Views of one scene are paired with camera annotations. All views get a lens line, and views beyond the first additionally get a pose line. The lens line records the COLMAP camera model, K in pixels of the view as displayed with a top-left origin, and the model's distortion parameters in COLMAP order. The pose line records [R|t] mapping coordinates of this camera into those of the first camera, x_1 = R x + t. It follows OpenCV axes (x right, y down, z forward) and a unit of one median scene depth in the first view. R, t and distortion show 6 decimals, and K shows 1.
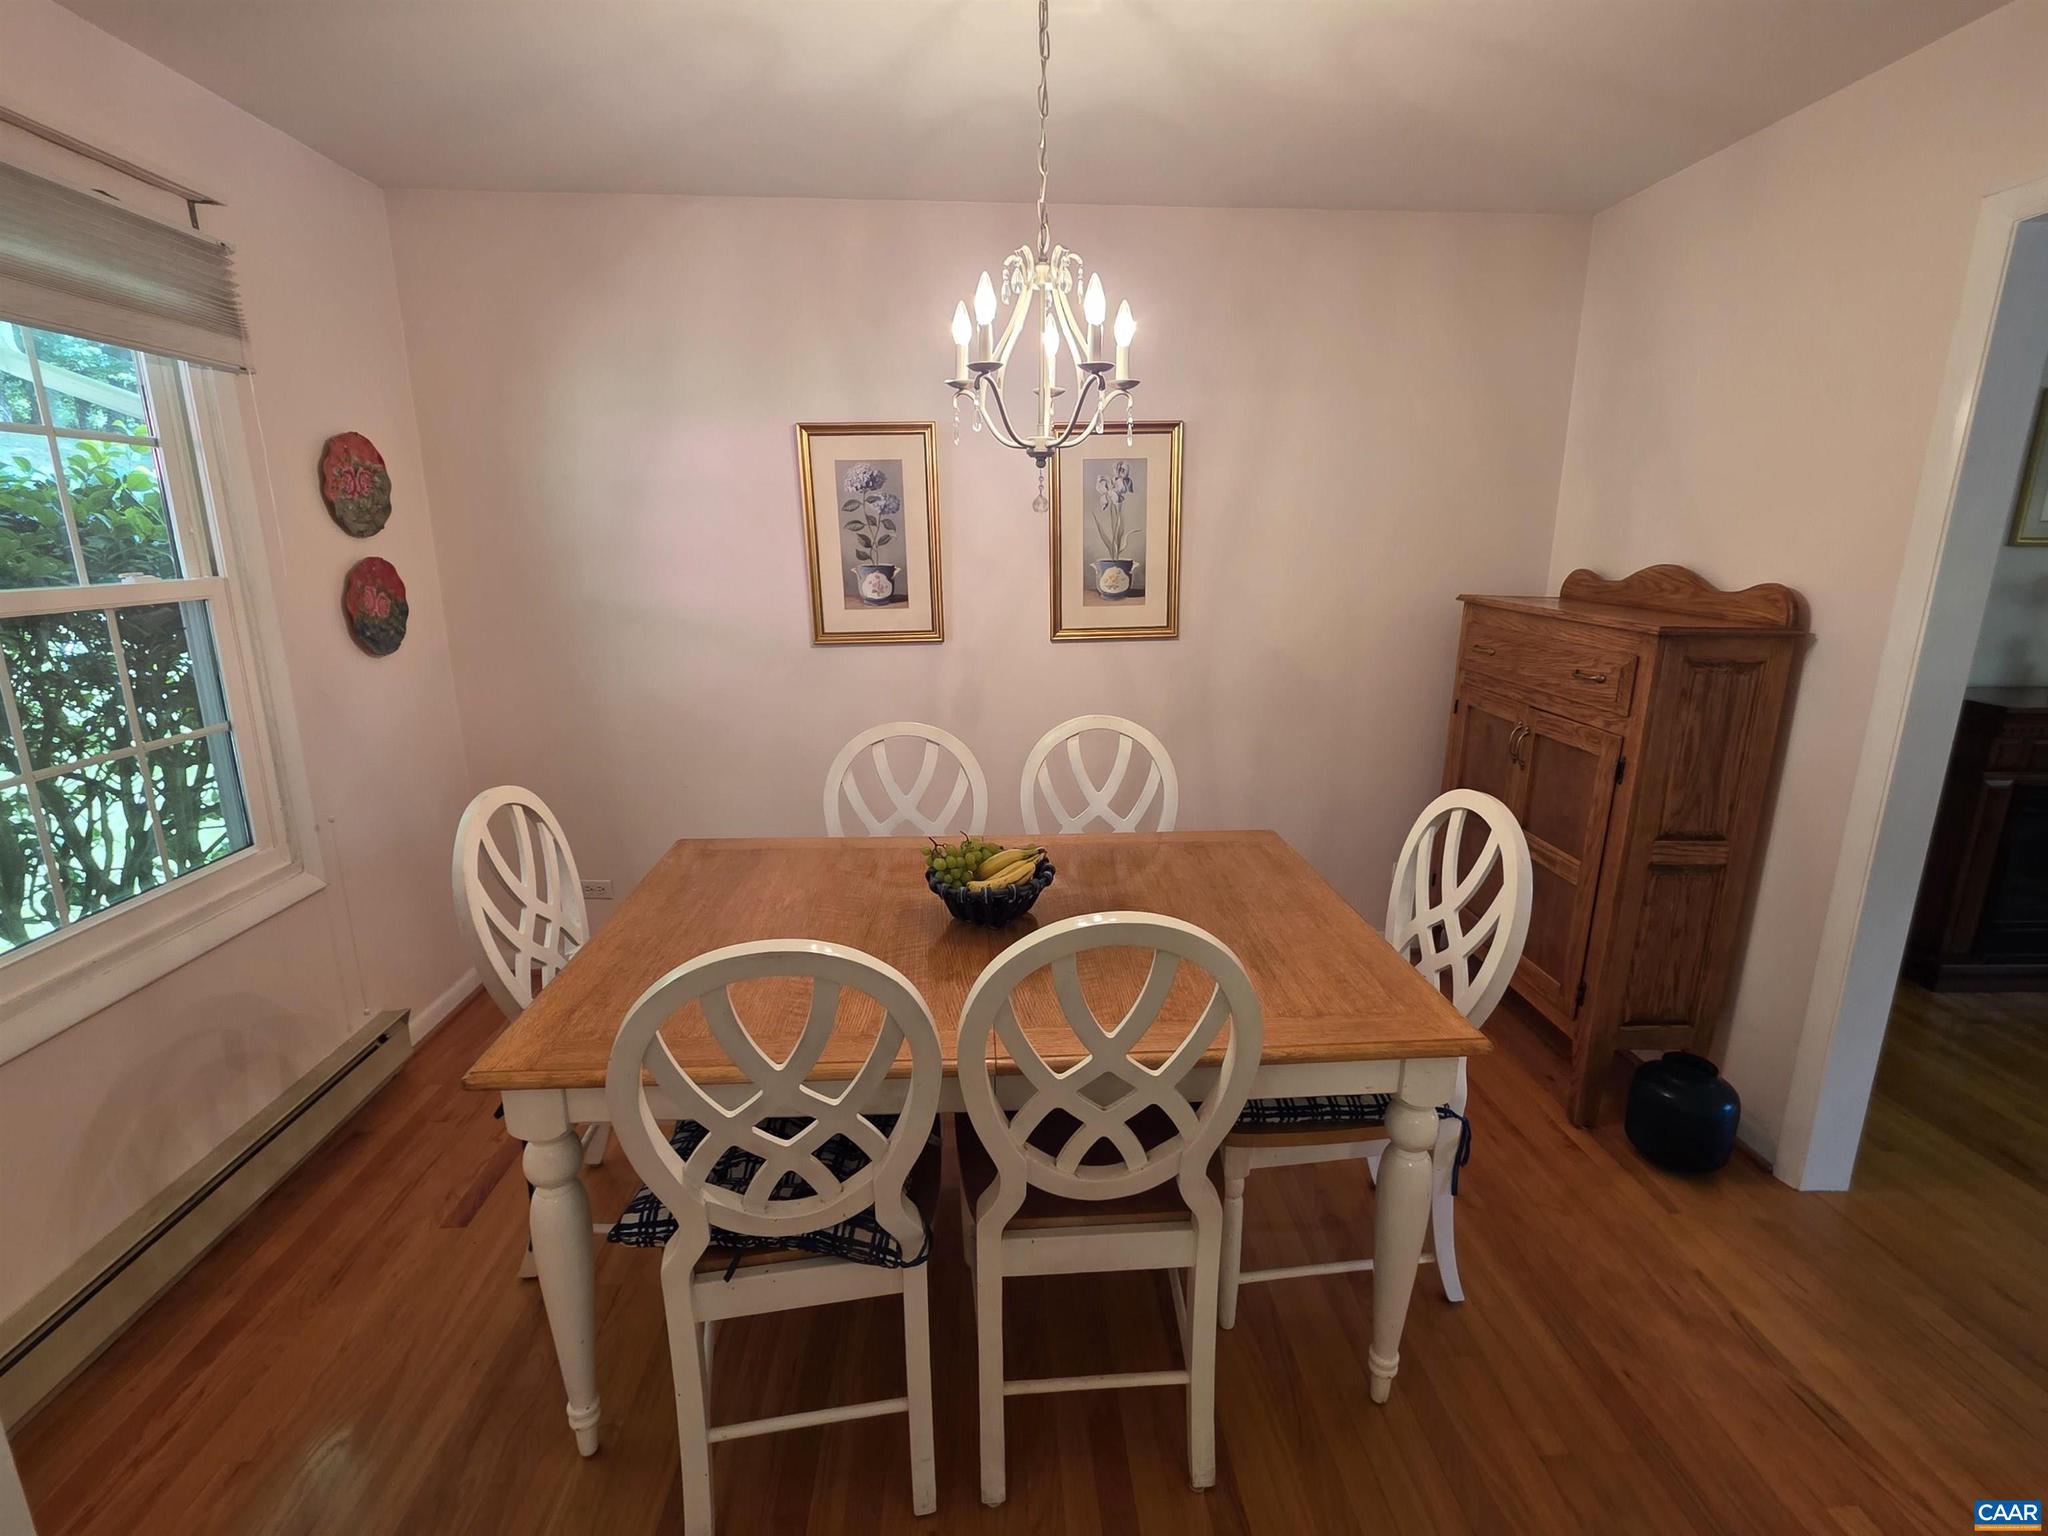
lens RADIAL K [[958.1, 0, 1027.2], [0, 958.1, 771.8], [0, 0, 1]] dist [-0.001843, 0.000405]
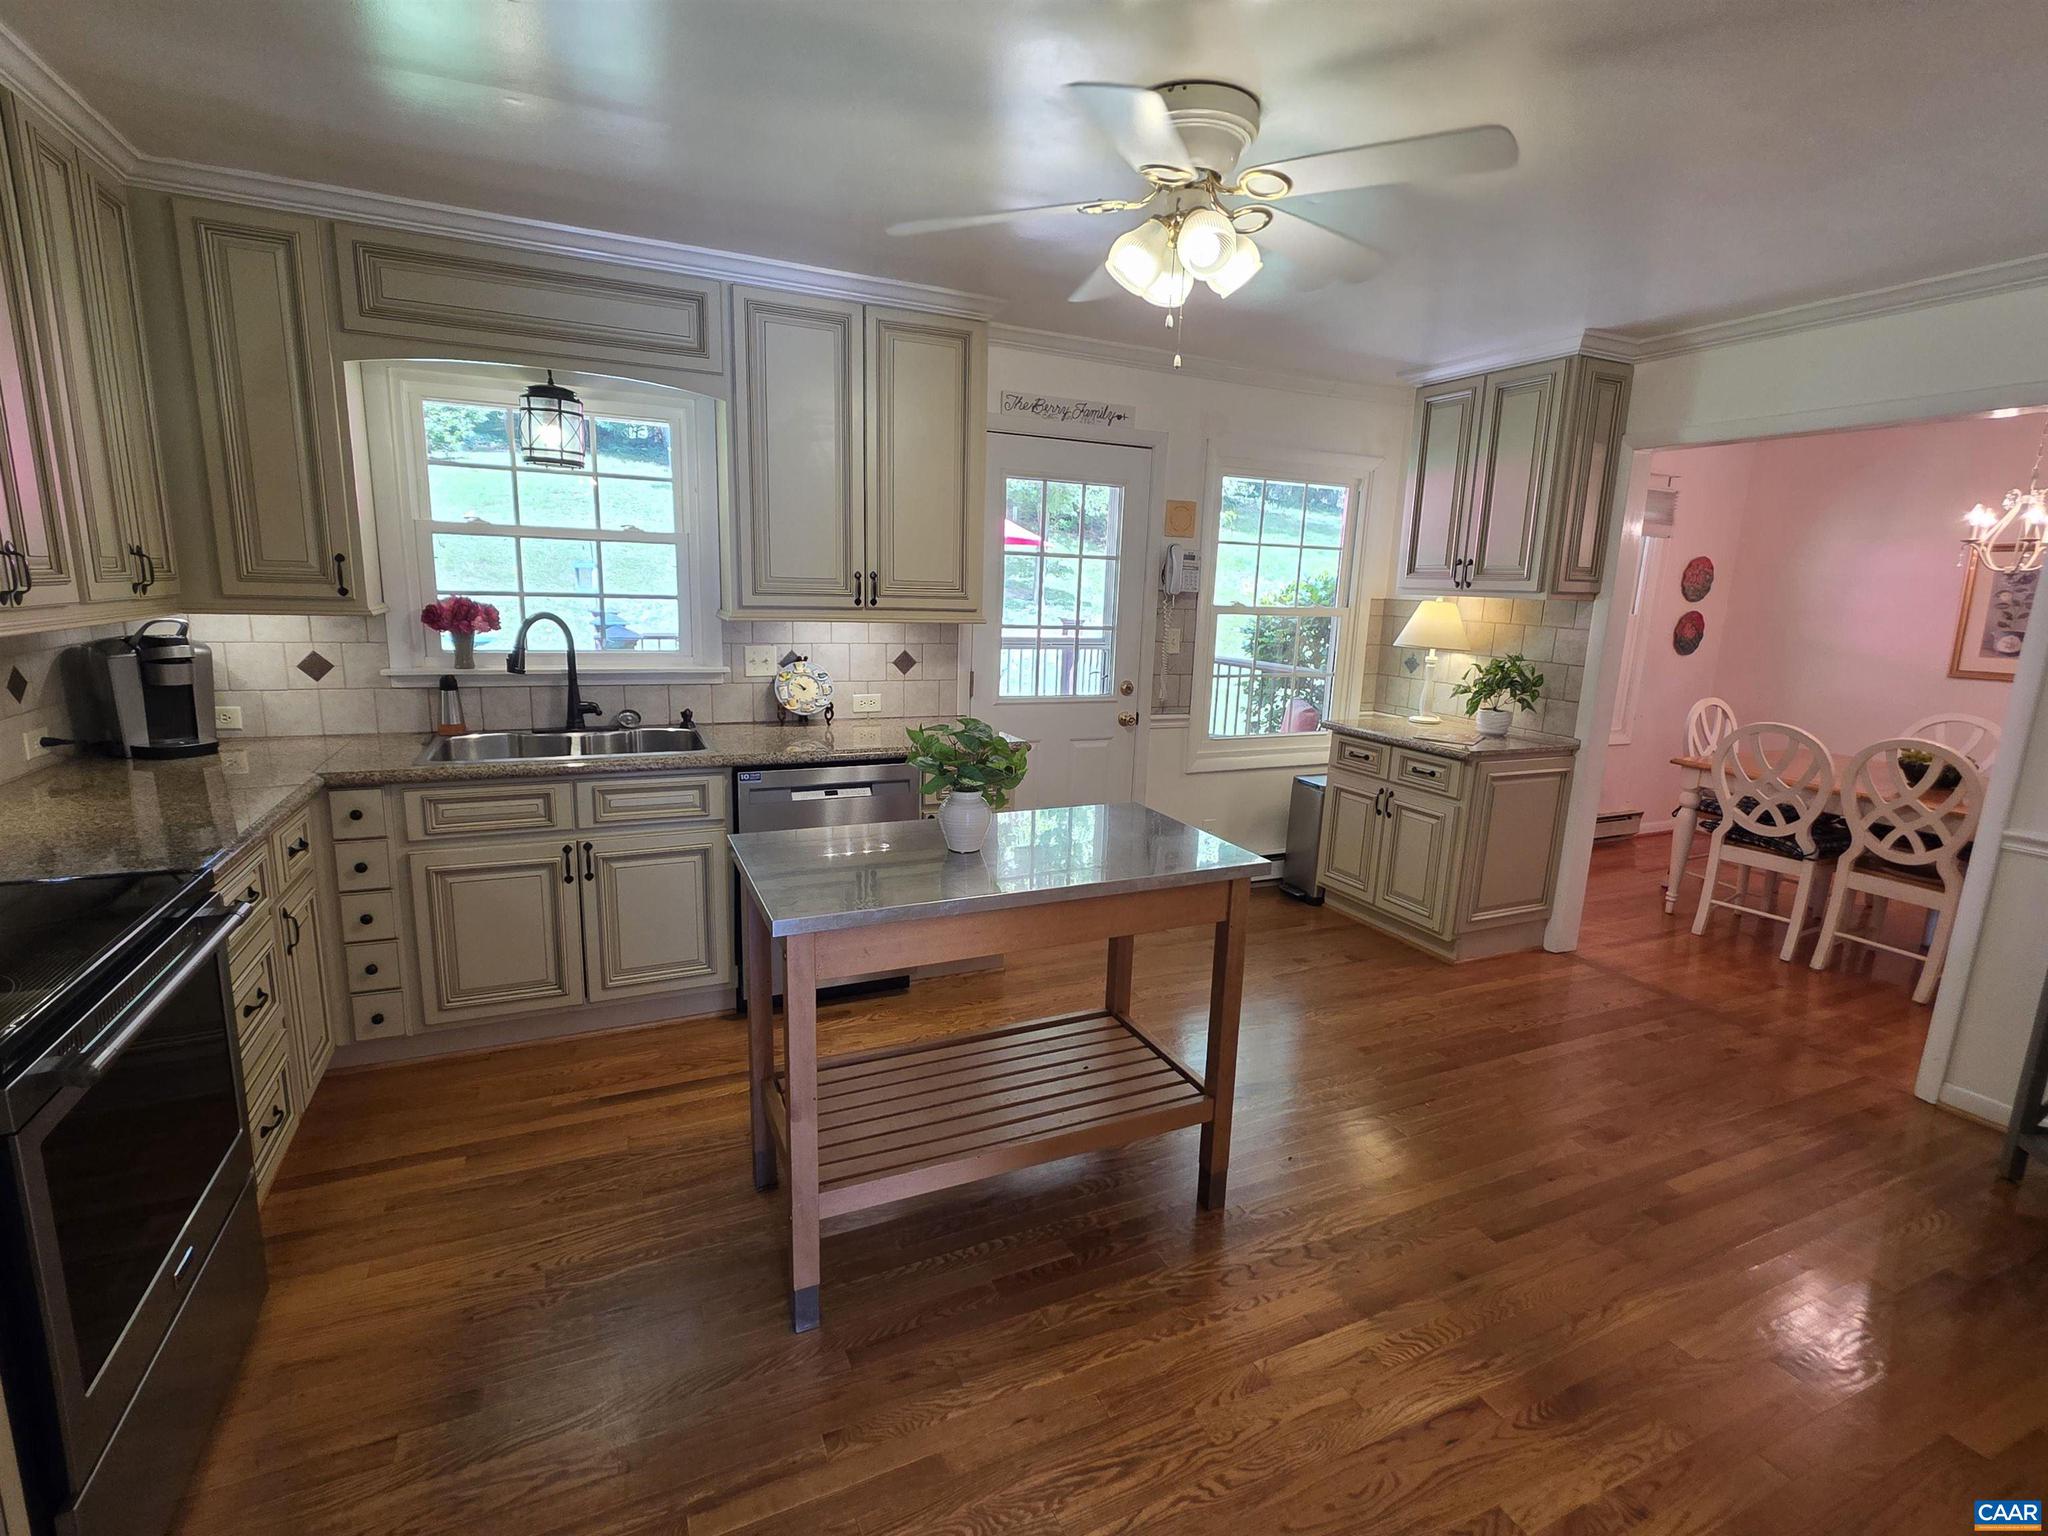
lens RADIAL K [[958.1, 0, 1027.2], [0, 958.1, 771.8], [0, 0, 1]] dist [-0.001843, 0.000405]
pose [[0.370554, 0.195080, -0.908093, 1.060490], [-0.258102, 0.960815, 0.101085, 0.394245], [0.892229, 0.196923, 0.406384, -1.541632]]
